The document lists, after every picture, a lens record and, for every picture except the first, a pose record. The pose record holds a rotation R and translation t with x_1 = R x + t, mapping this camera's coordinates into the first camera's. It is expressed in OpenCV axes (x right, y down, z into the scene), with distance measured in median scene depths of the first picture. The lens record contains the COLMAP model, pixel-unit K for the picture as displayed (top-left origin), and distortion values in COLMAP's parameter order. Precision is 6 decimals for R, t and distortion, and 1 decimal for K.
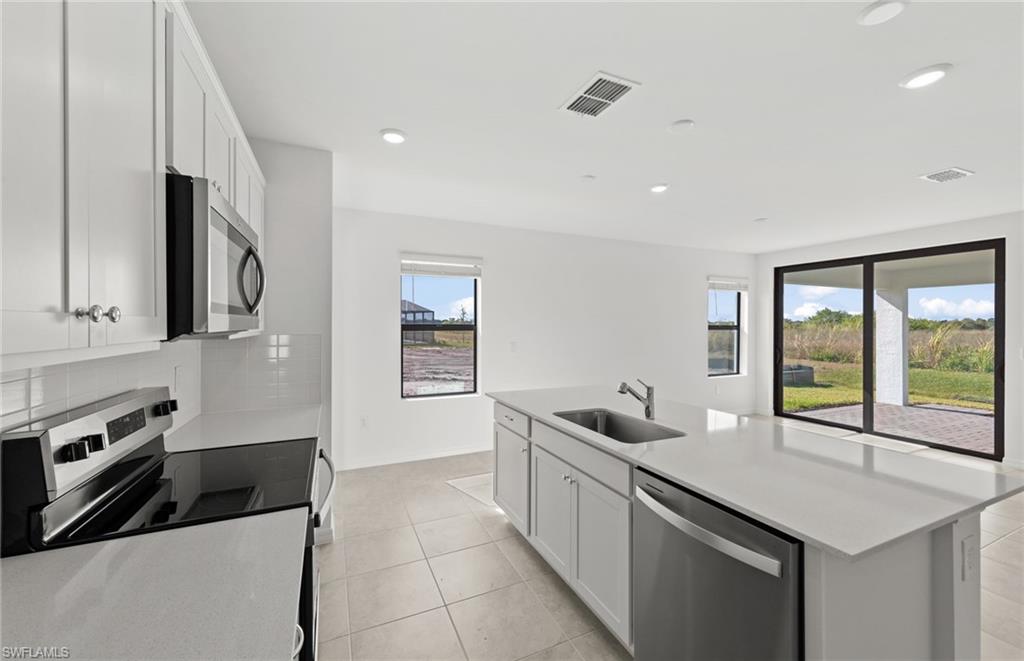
lens RADIAL K [[395.7, 0, 512.0], [0, 395.7, 326.0], [0, 0, 1]] dist [0.005996, 0.000078]
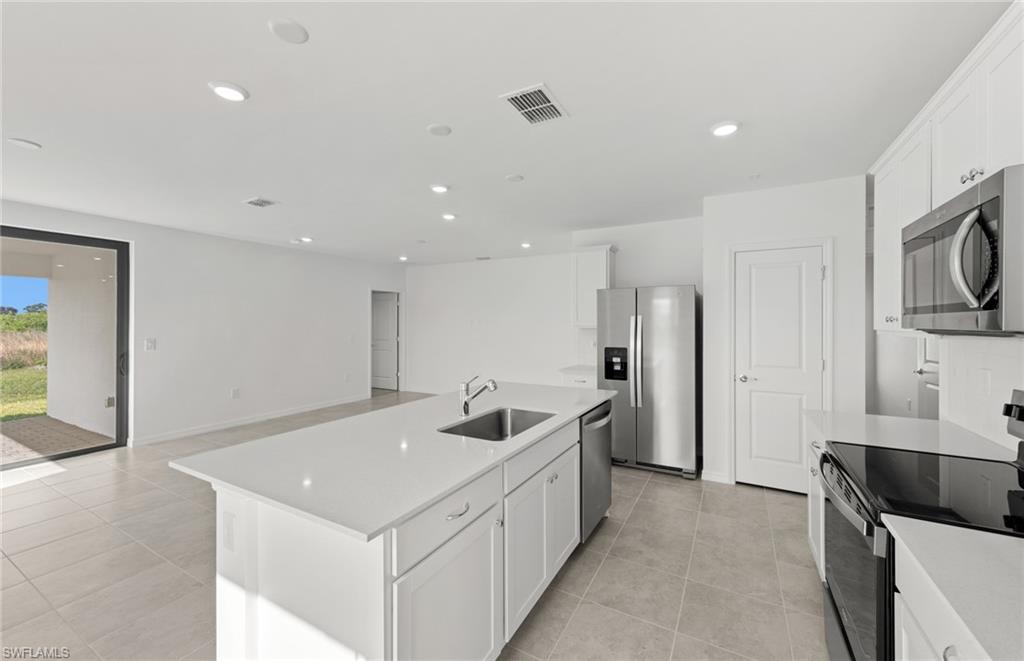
lens RADIAL K [[399.6, 0, 507.9], [0, 399.6, 321.6], [0, 0, 1]] dist [0.001457, 0.000003]
pose [[-0.581397, -0.001045, 0.813620, -0.278015], [-0.000556, 0.999999, 0.000887, -0.001846], [-0.813620, 0.000063, -0.581397, 0.769844]]
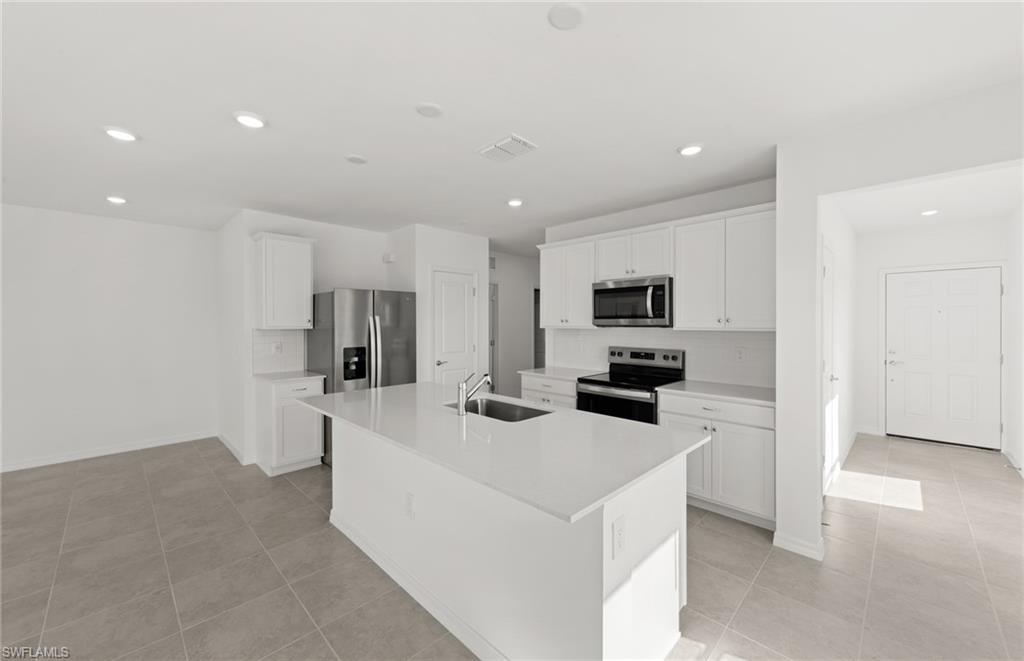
lens RADIAL K [[398.2, 0, 512.5], [0, 398.2, 320.4], [0, 0, 1]] dist [0.007634, 0.000180]
pose [[-0.934802, -0.003494, -0.355151, 0.305190], [-0.002132, 0.999989, -0.004227, -0.000917], [0.355162, -0.003195, -0.934799, 1.028190]]
